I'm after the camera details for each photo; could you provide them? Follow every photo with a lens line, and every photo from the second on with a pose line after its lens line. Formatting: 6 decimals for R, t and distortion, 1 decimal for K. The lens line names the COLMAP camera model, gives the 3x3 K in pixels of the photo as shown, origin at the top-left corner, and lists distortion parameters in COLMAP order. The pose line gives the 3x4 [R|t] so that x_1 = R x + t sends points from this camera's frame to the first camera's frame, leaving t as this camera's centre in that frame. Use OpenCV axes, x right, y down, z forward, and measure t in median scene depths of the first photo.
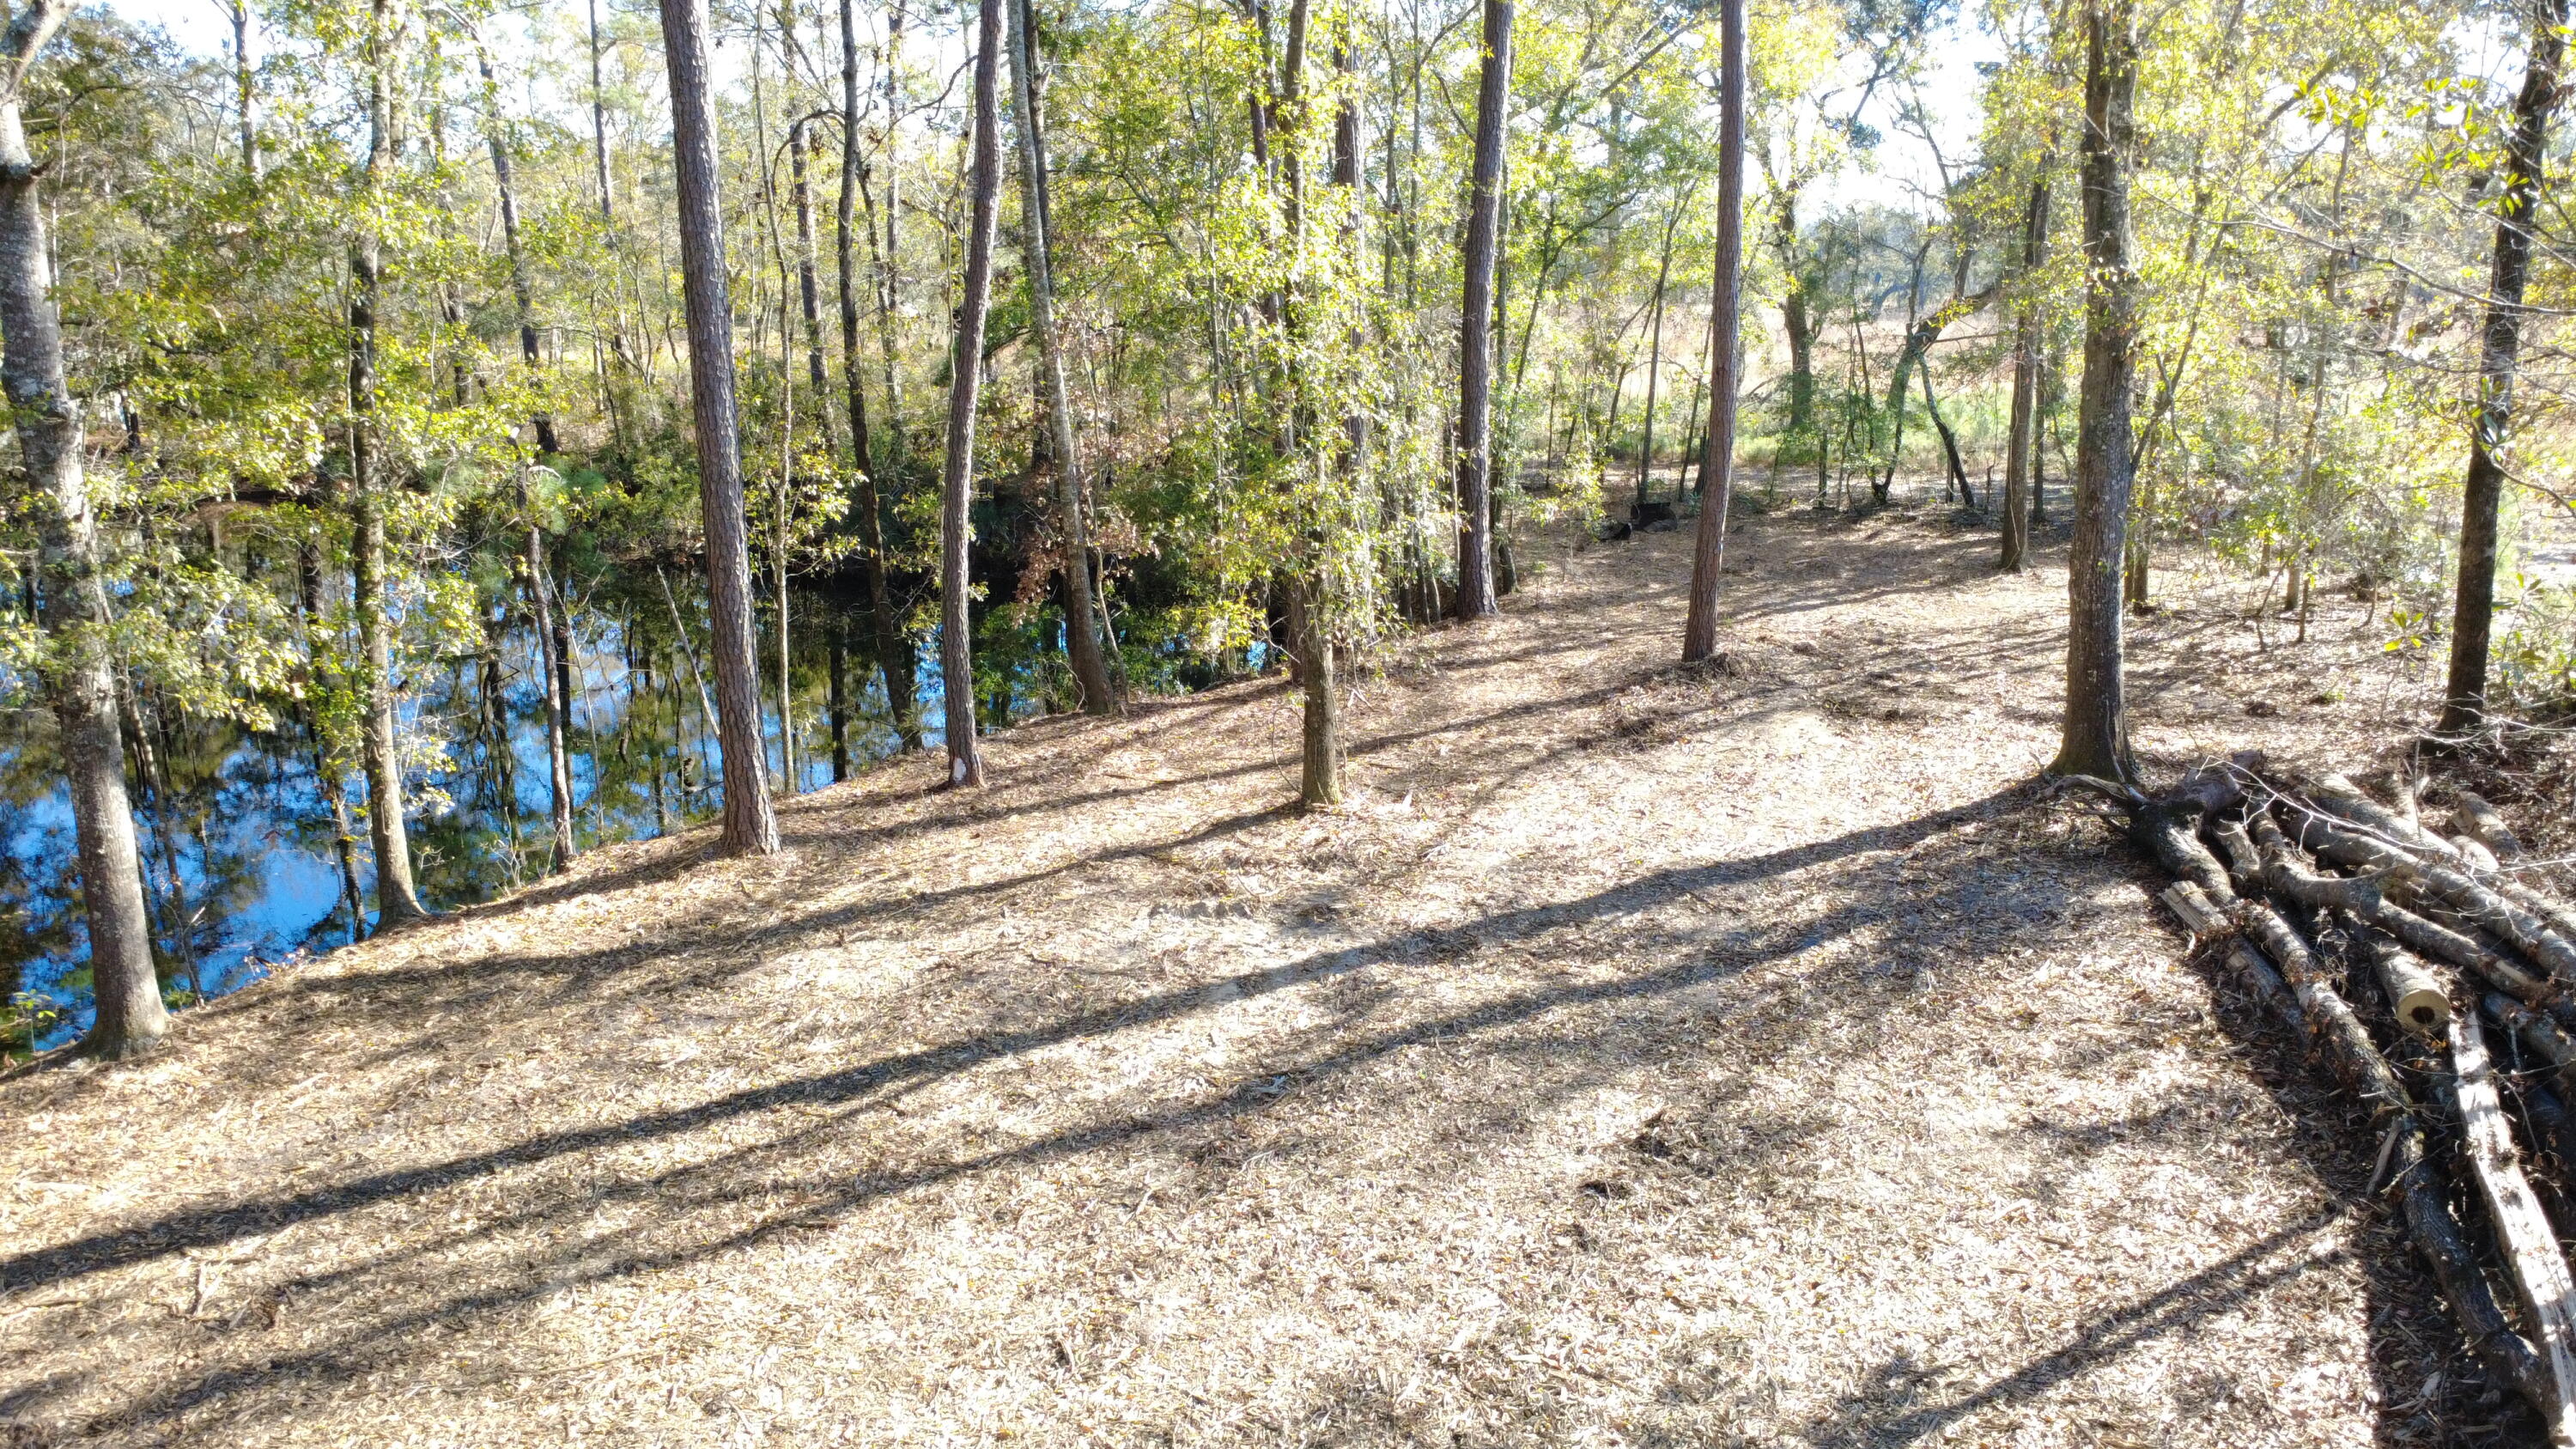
lens RADIAL K [[1858.4, 0, 1291.2], [0, 1858.4, 724.3], [0, 0, 1]] dist [-0.002117, 0.000188]
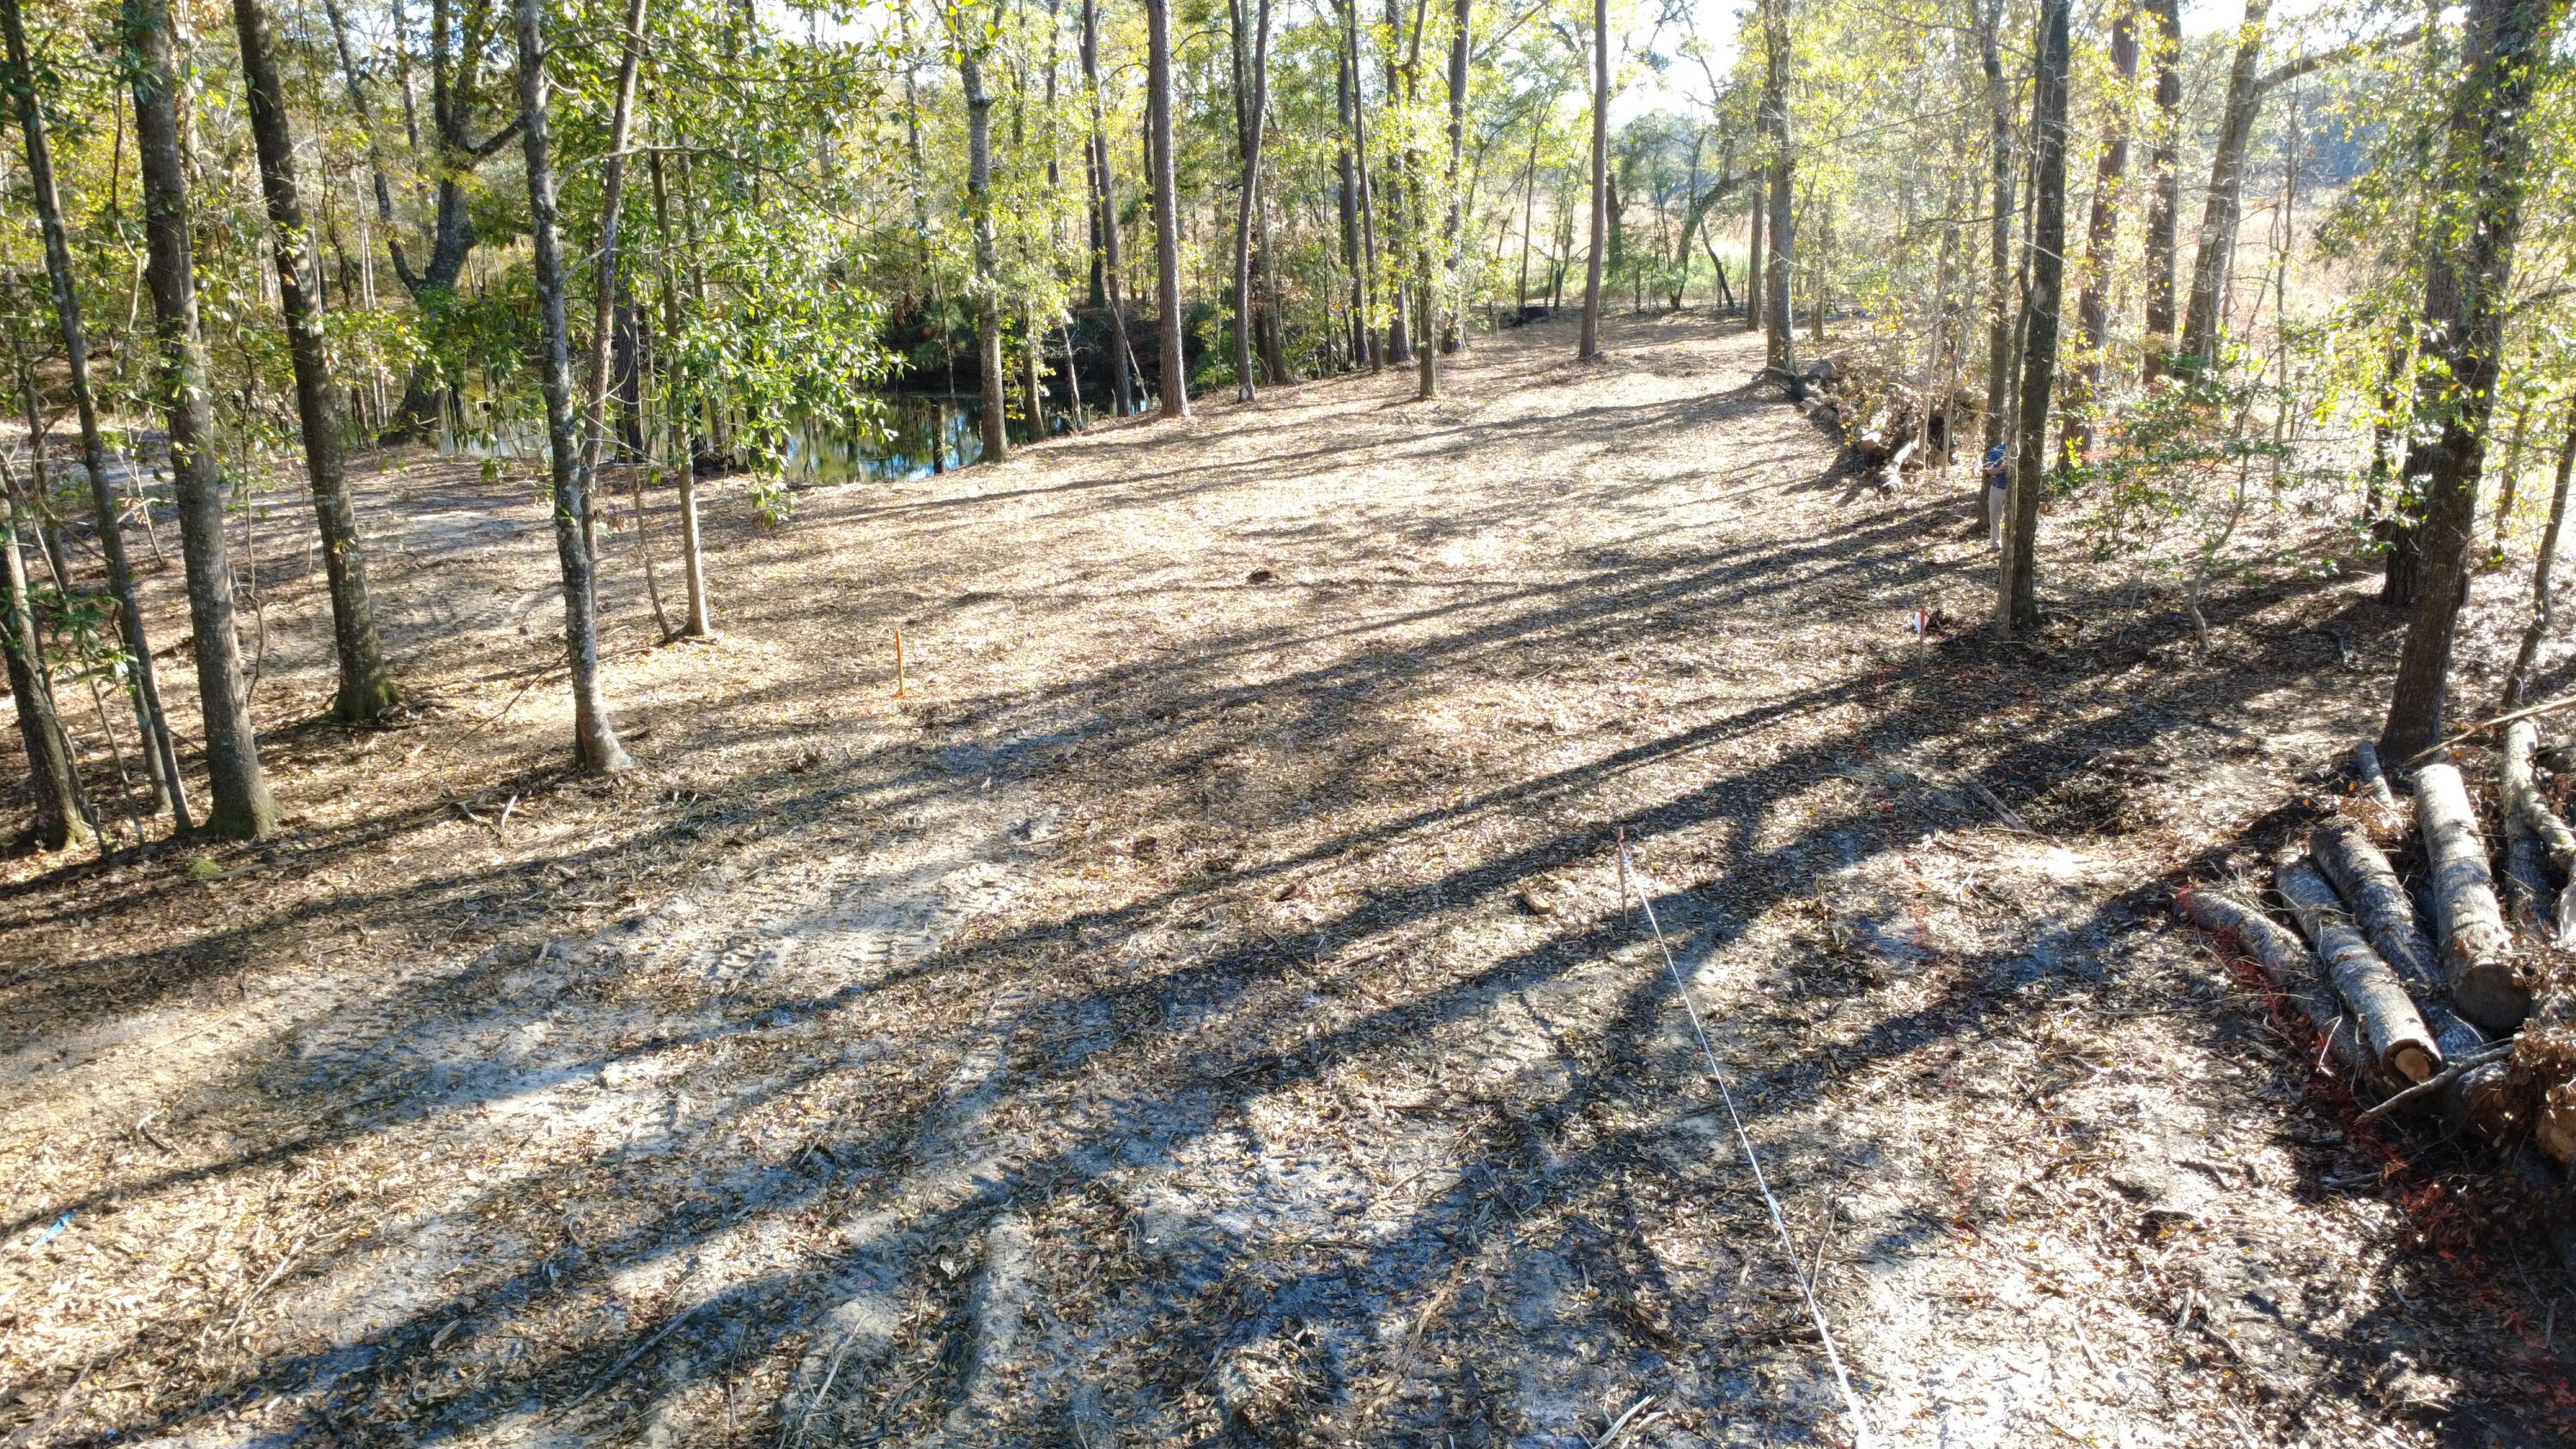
lens RADIAL K [[1860.4, 0, 1290.3], [0, 1860.4, 720.8], [0, 0, 1]] dist [-0.004141, 0.007577]
pose [[0.994093, -0.034935, 0.102755, -0.449581], [0.030576, 0.998577, 0.043697, 0.378564], [-0.104135, -0.040297, 0.993746, -1.348535]]
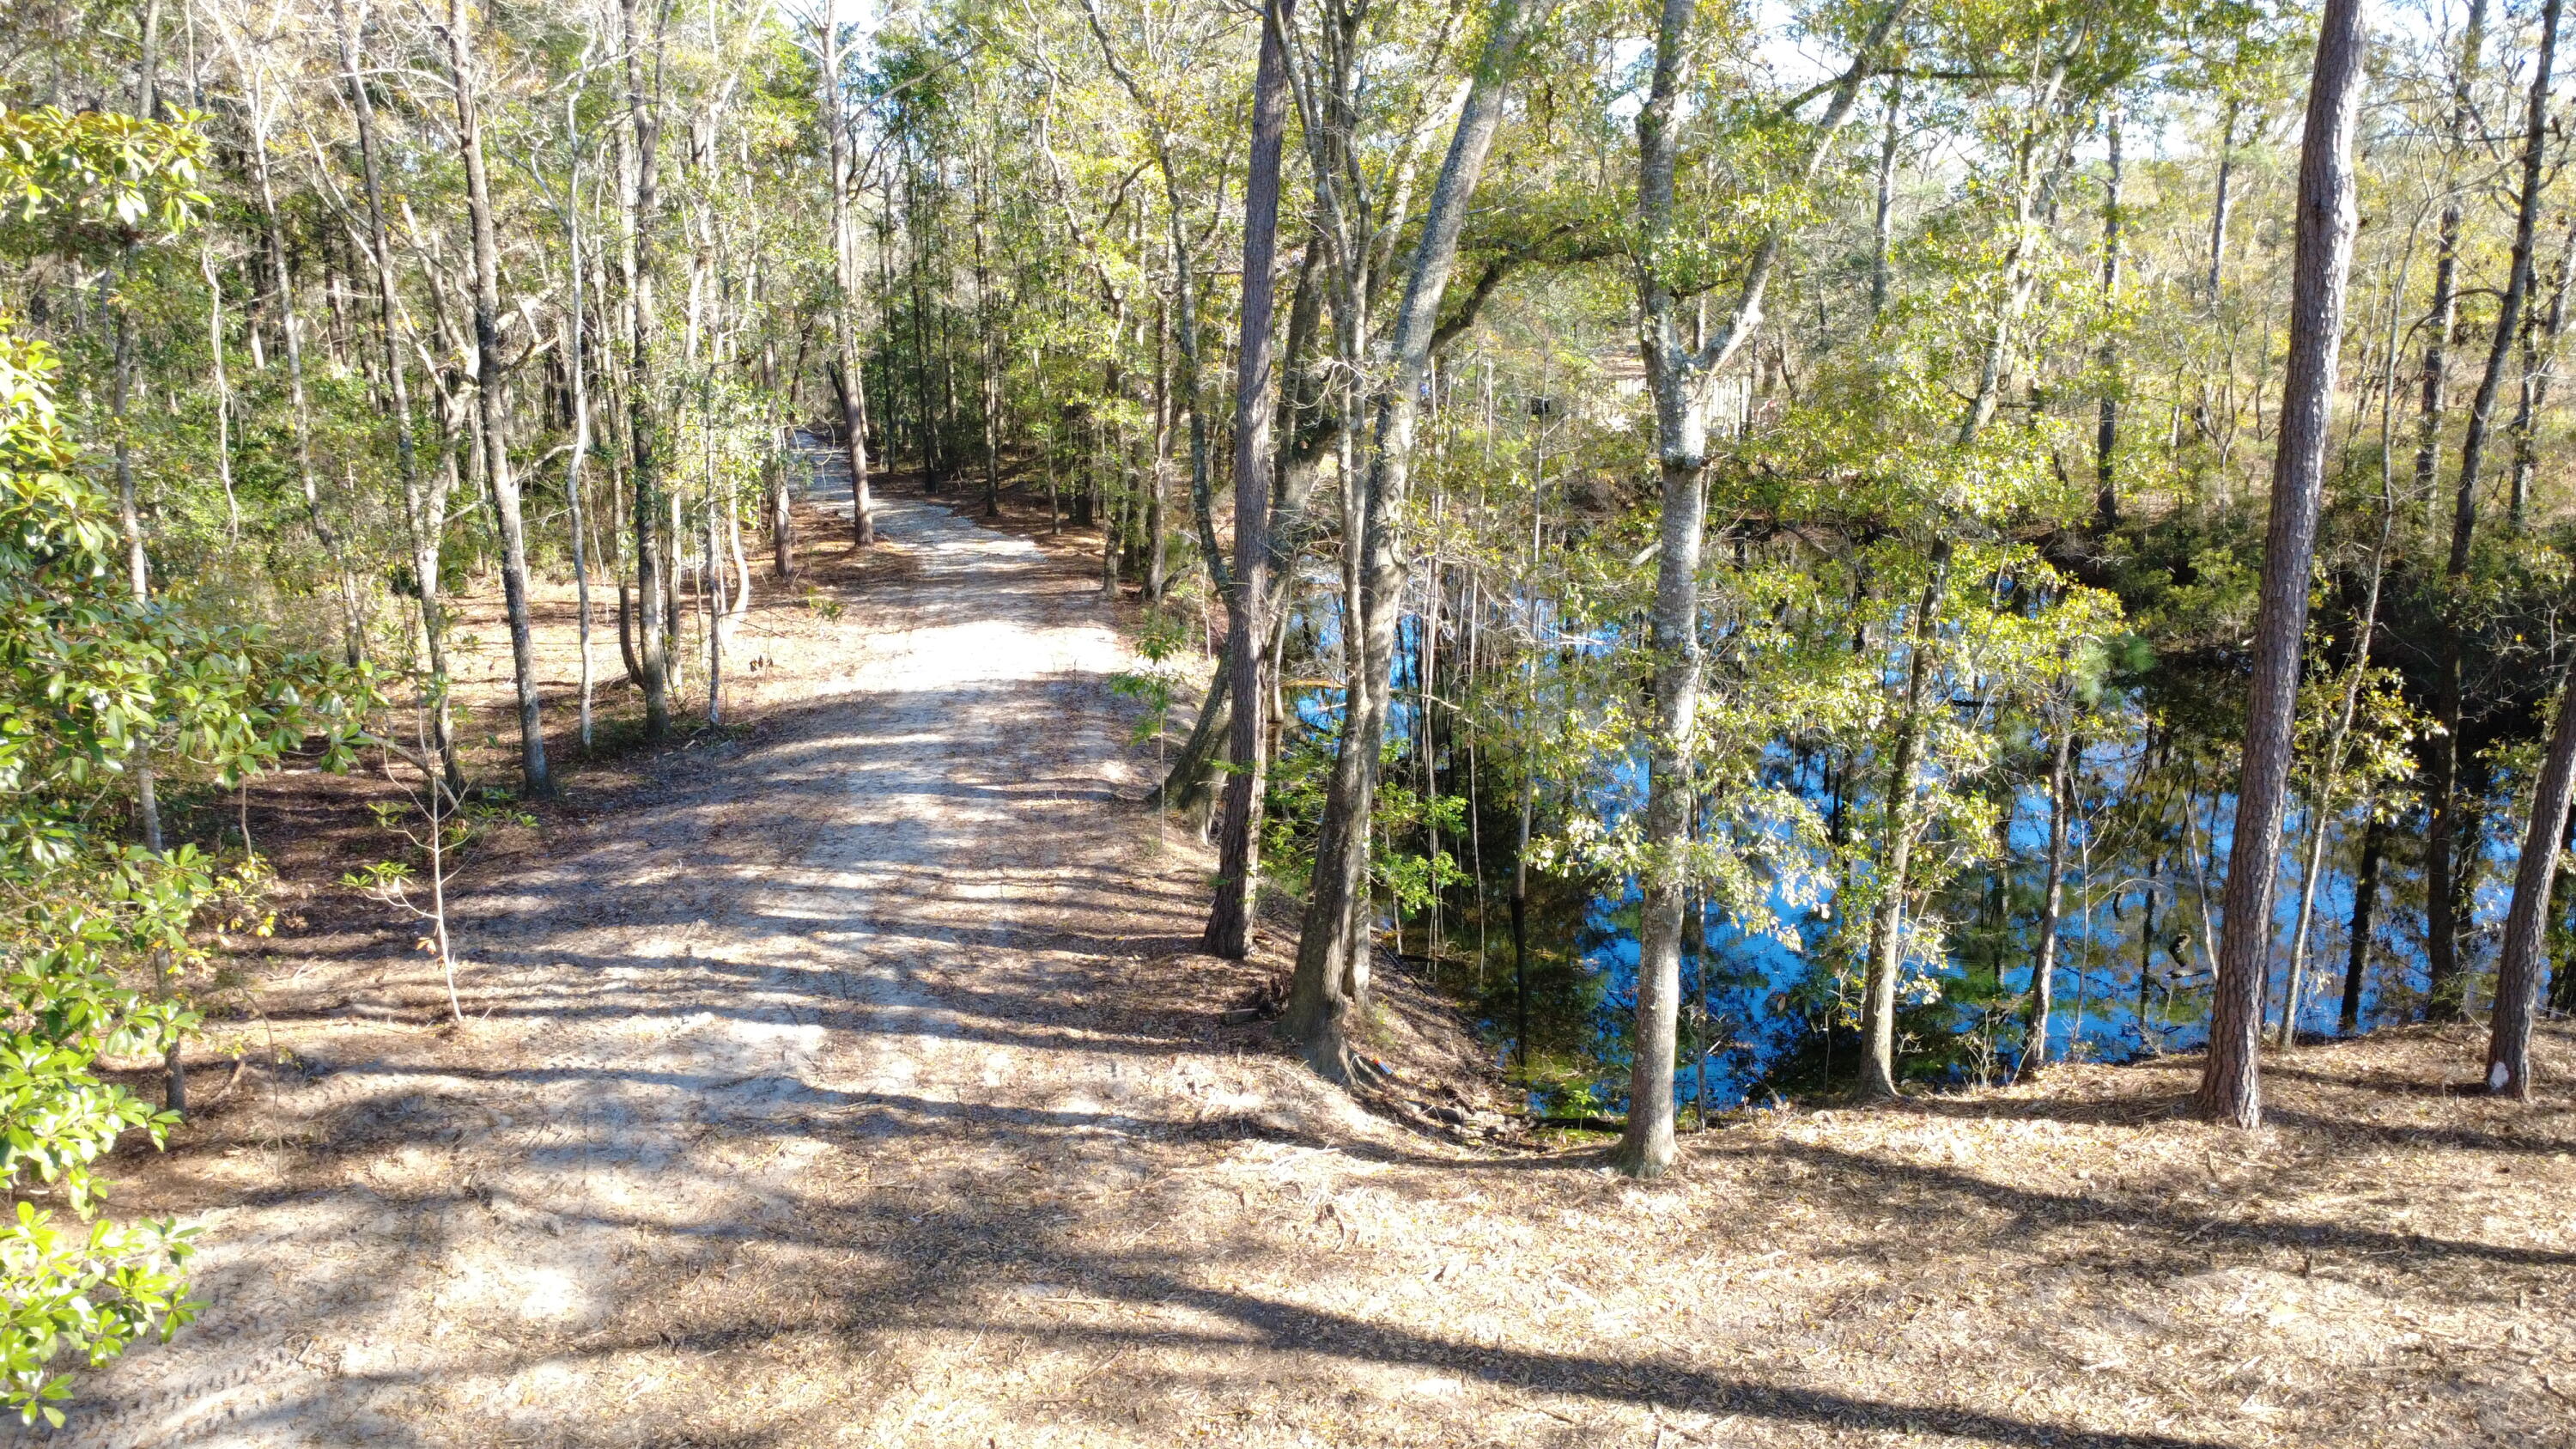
lens RADIAL K [[1858.7, 0, 1289.8], [0, 1858.7, 725.5], [0, 0, 1]] dist [-0.003445, 0.005518]
pose [[0.702965, 0.163704, -0.692128, -0.001814], [-0.158932, 0.984698, 0.071483, -0.139887], [0.693239, 0.059751, 0.718226, -0.034776]]
